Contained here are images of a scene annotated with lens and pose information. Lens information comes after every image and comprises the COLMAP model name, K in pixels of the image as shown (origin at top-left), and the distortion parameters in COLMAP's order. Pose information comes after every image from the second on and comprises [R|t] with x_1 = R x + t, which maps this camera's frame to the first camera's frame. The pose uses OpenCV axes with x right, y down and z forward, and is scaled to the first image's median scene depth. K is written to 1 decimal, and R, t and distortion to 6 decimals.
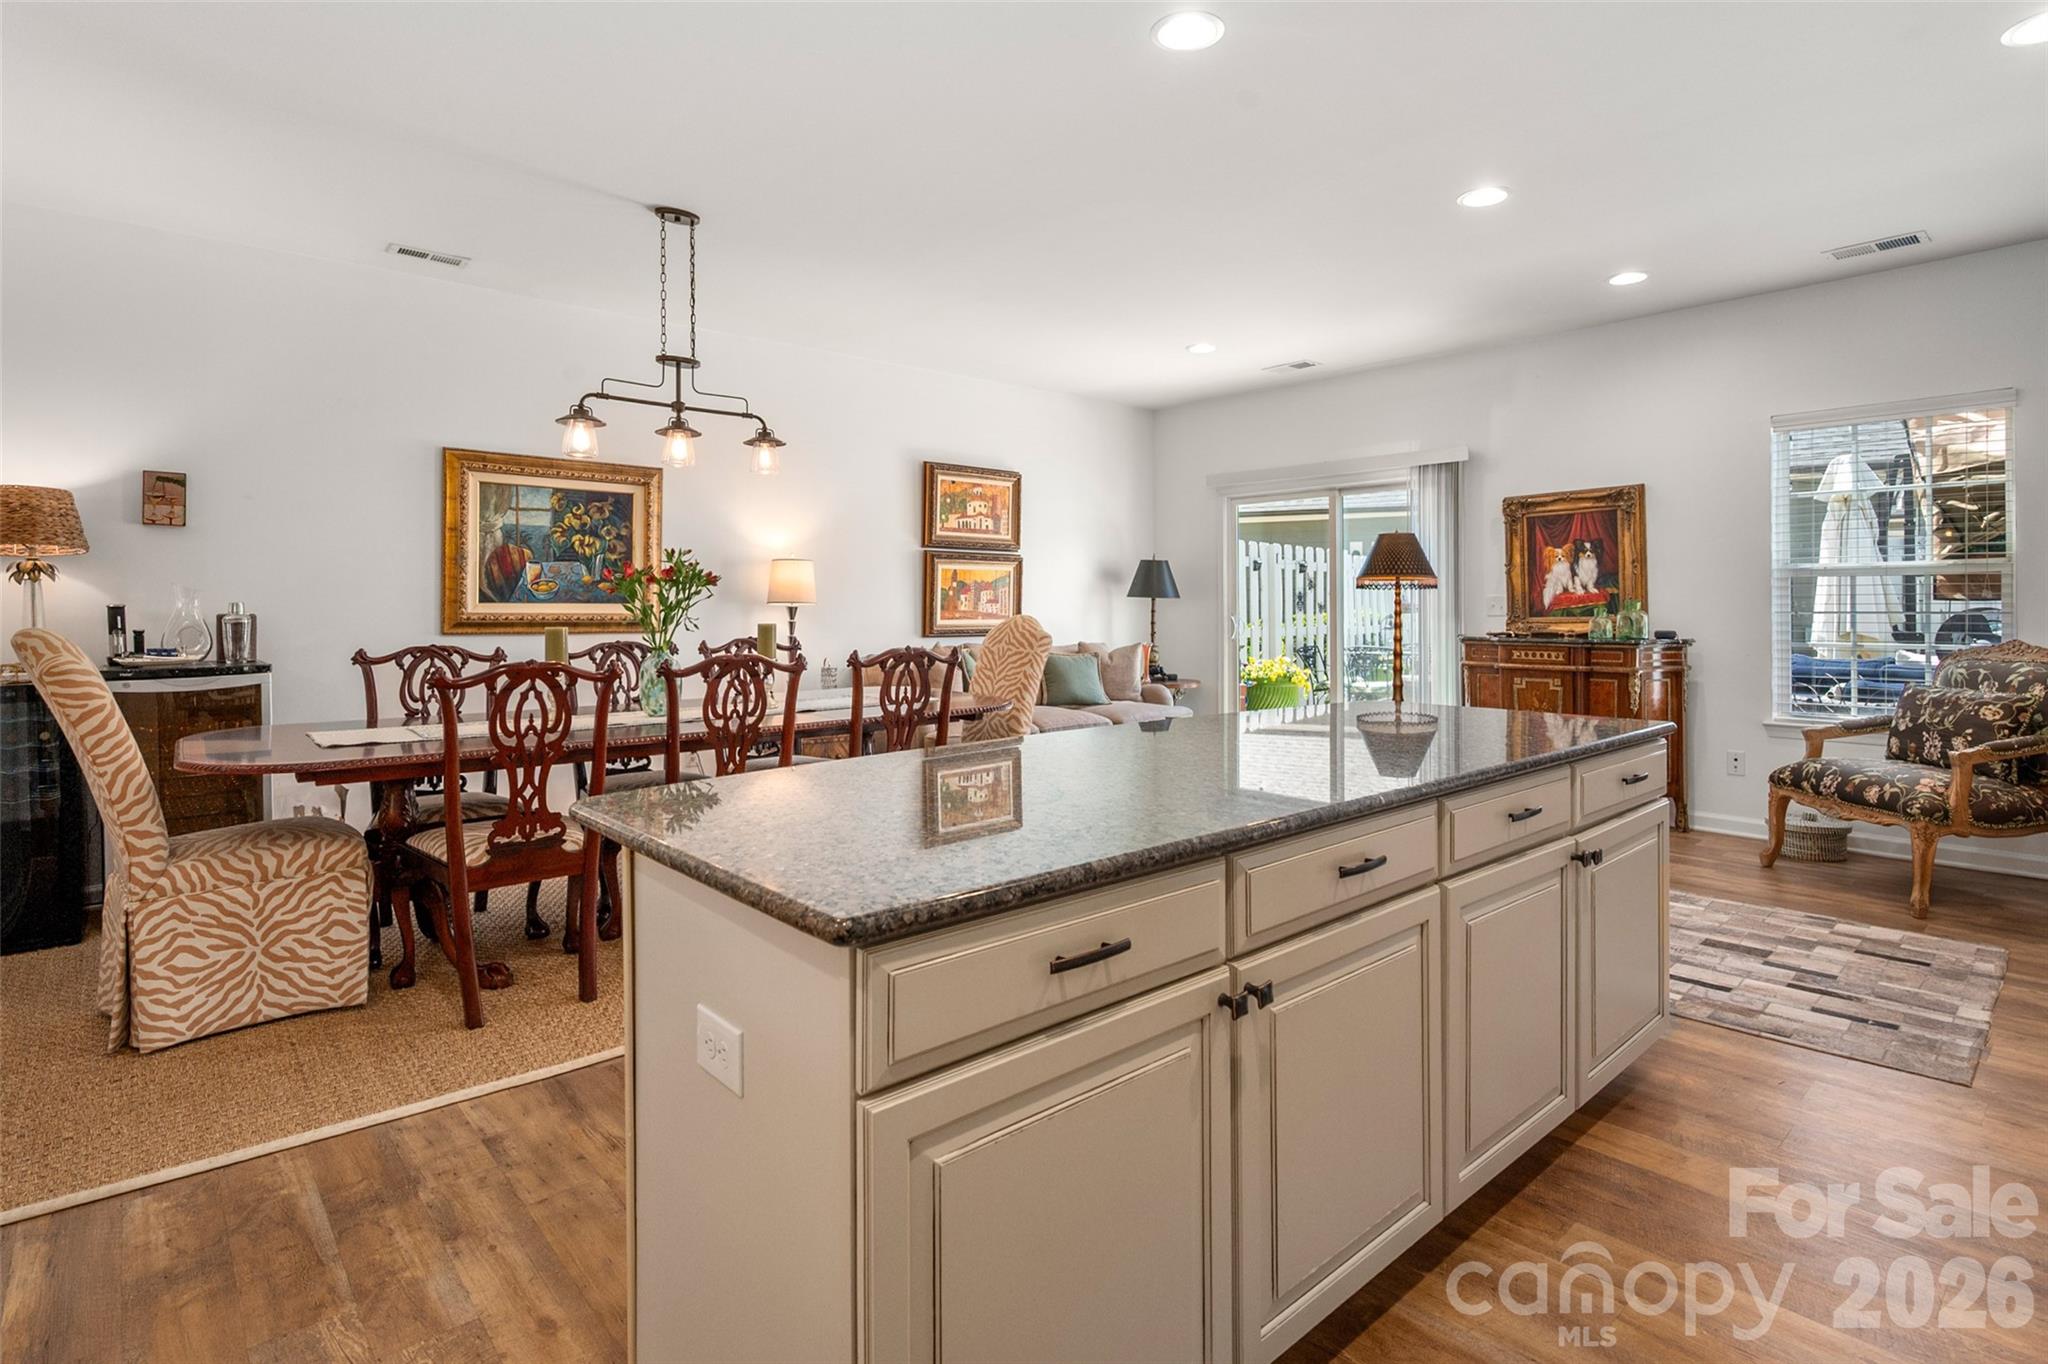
lens RADIAL K [[1039.8, 0, 1043.4], [0, 1039.8, 608.1], [0, 0, 1]] dist [0.000014, -0.000721]
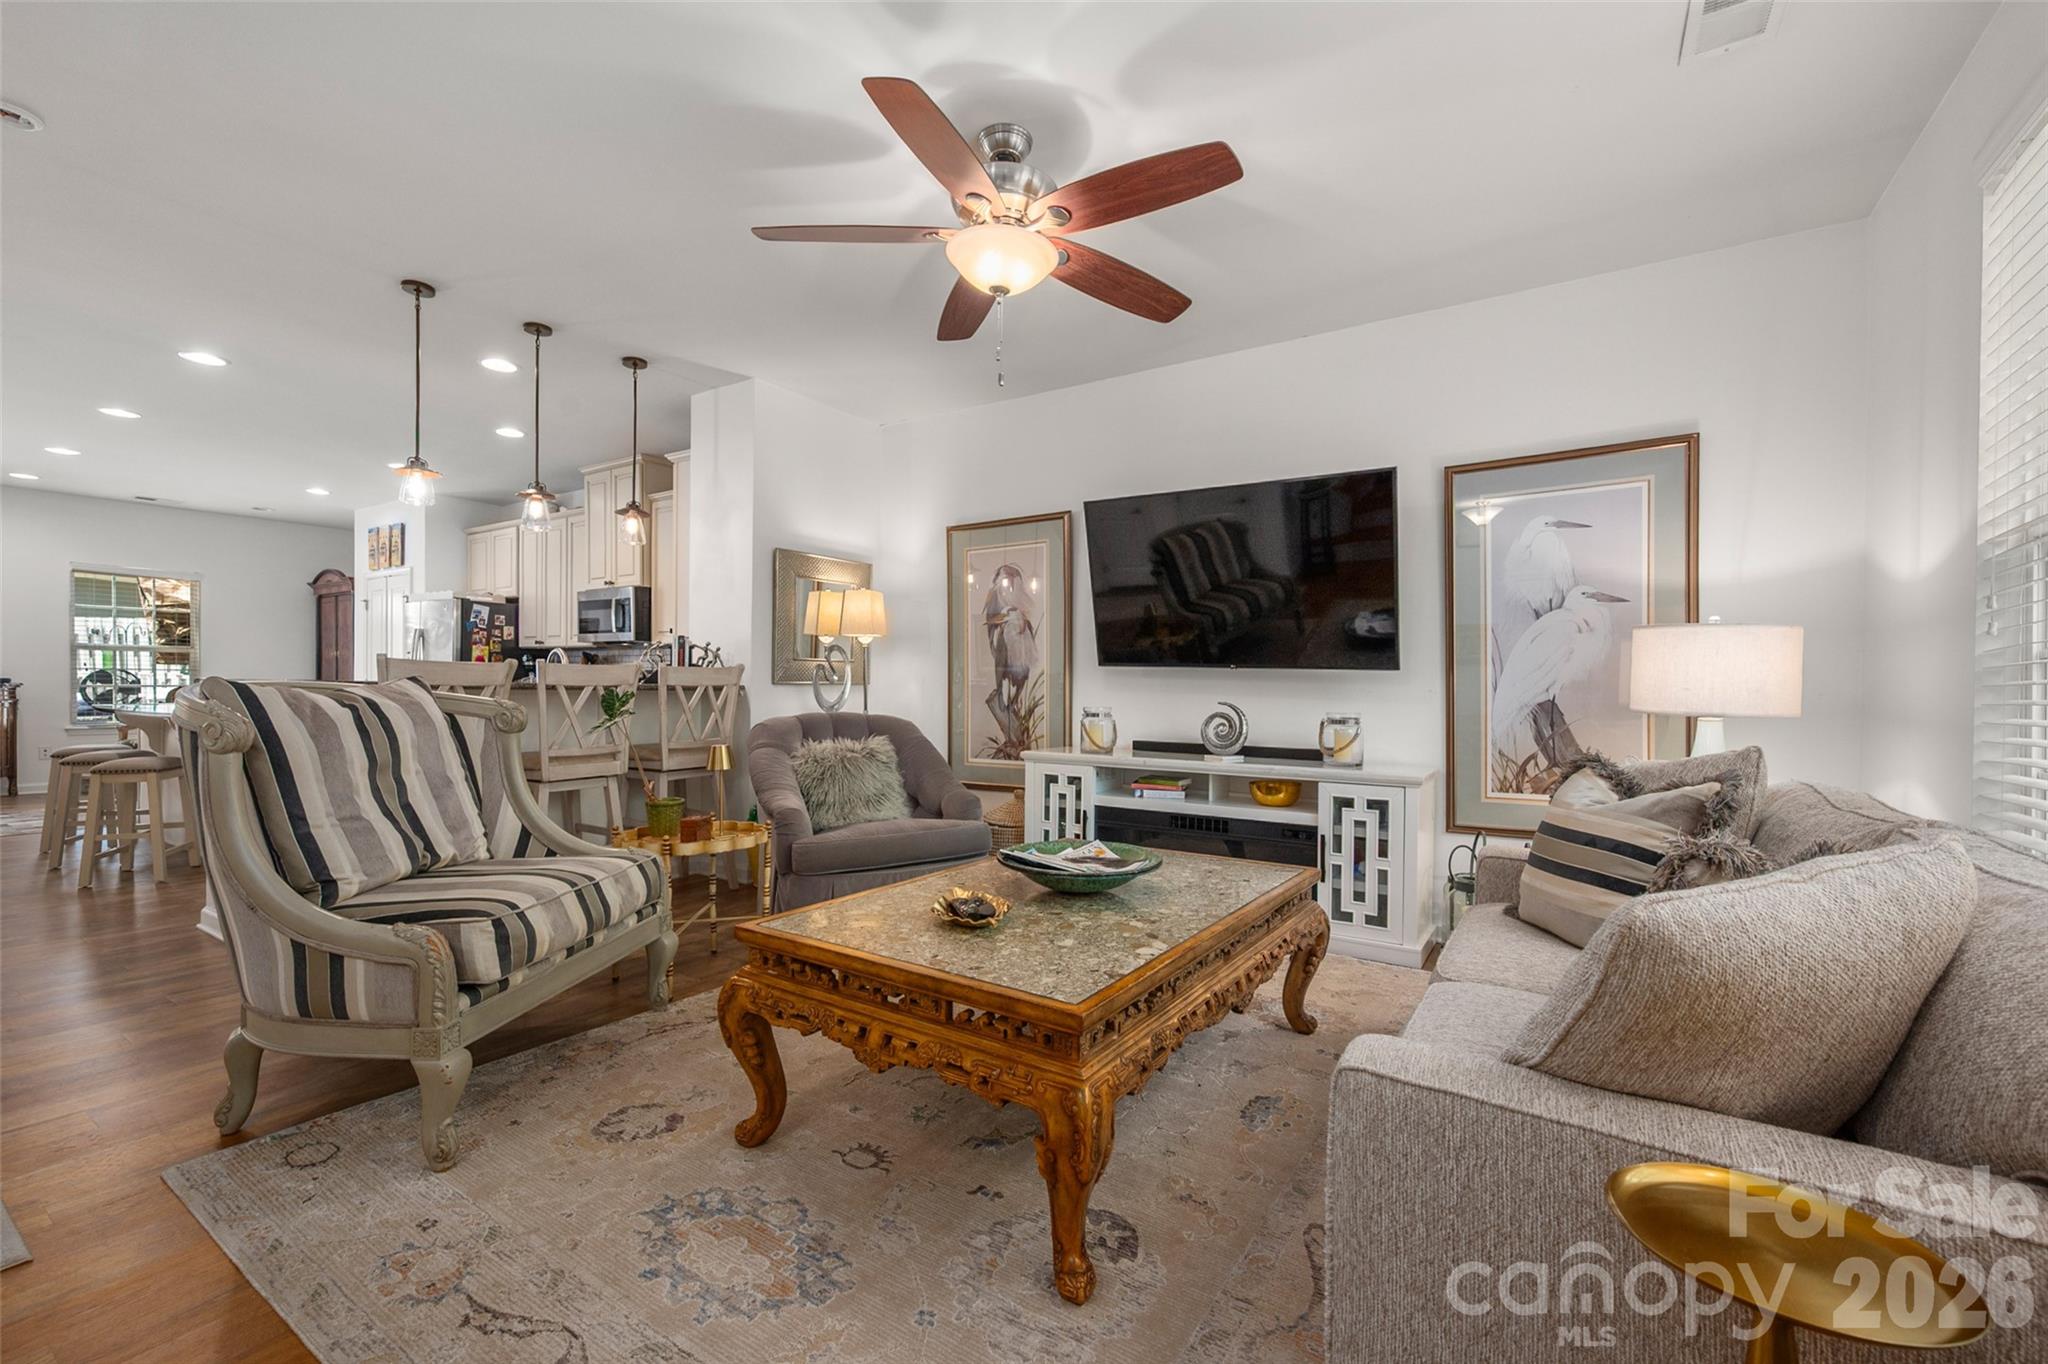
lens RADIAL K [[841.1, 0, 1028.2], [0, 841.1, 688.9], [0, 0, 1]] dist [0.003084, 0.000417]
pose [[-0.257364, -0.003719, 0.966307, -1.256735], [-0.006968, 0.999974, 0.001993, 0.024931], [-0.966289, -0.006220, -0.257383, -0.263314]]
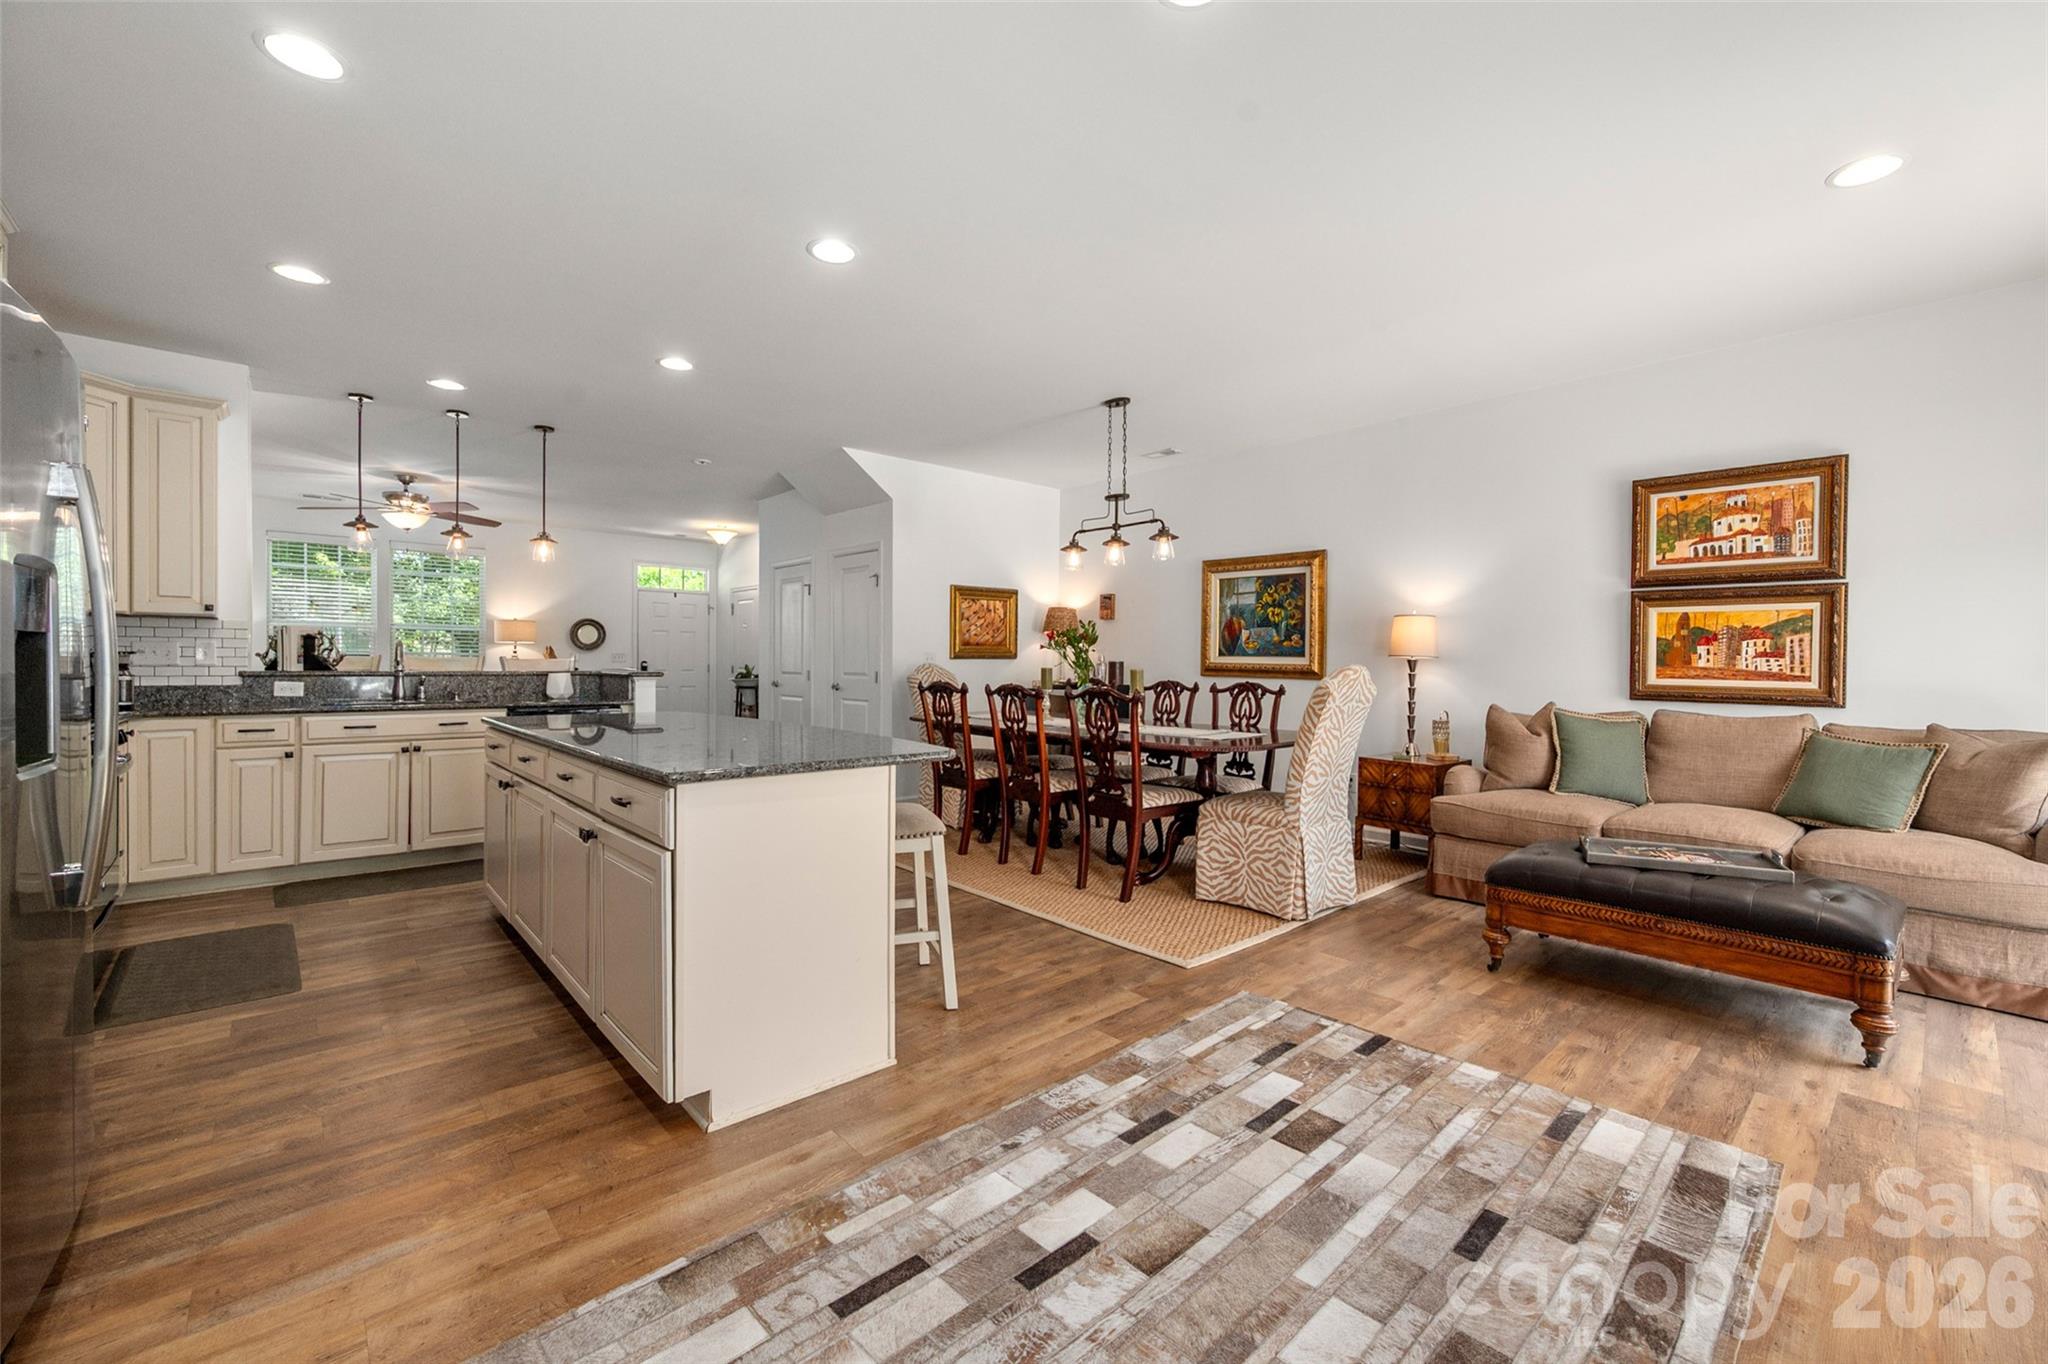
lens RADIAL K [[835.1, 0, 1017.2], [0, 835.1, 672.0], [0, 0, 1]] dist [-0.003443, 0.000393]
pose [[-0.019512, 0.014371, -0.999706, 0.747967], [-0.012196, 0.999819, 0.014610, 0.004093], [0.999735, 0.012477, -0.019333, 0.741697]]
